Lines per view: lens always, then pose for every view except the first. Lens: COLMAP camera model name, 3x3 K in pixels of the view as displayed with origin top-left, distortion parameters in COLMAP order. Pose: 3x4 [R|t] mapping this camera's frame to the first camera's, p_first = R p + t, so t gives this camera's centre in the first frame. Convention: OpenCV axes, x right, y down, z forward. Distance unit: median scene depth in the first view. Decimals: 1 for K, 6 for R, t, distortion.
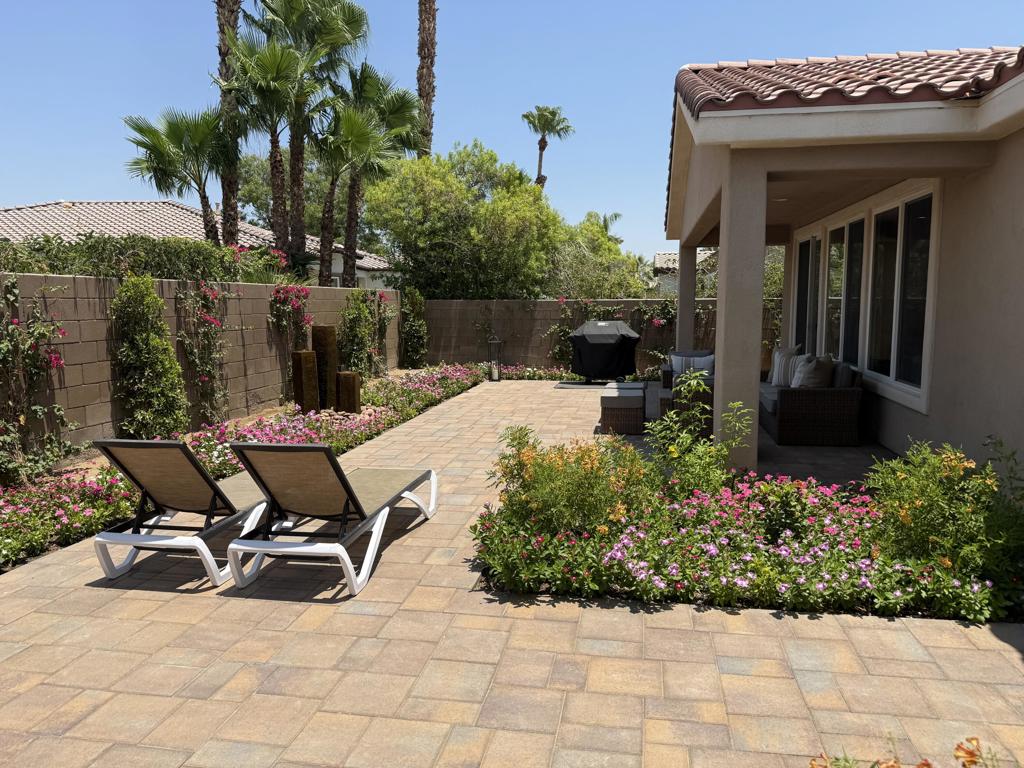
lens RADIAL K [[721.3, 0, 533.0], [0, 721.3, 385.3], [0, 0, 1]] dist [0.094602, -0.102272]
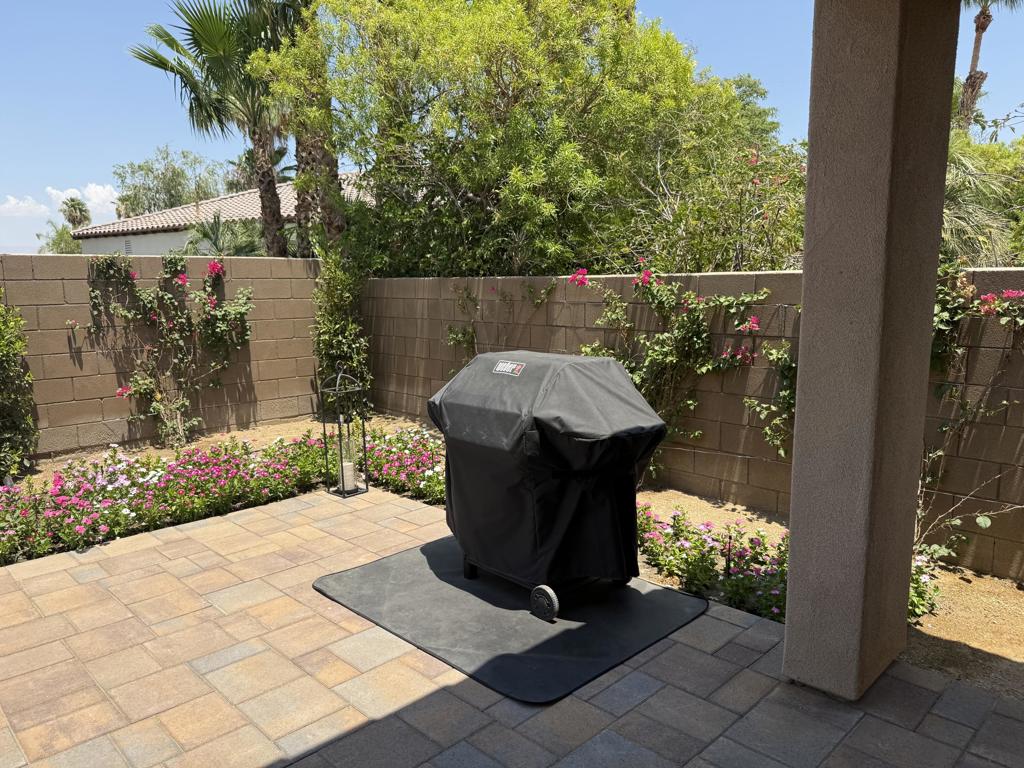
lens RADIAL K [[729.7, 0, 514.6], [0, 729.7, 388.7], [0, 0, 1]] dist [0.100425, -0.166980]
pose [[0.794960, 0.082623, -0.601009, 0.257531], [-0.060823, 0.996545, 0.056549, -0.091948], [0.603605, -0.008399, 0.797239, 0.786726]]
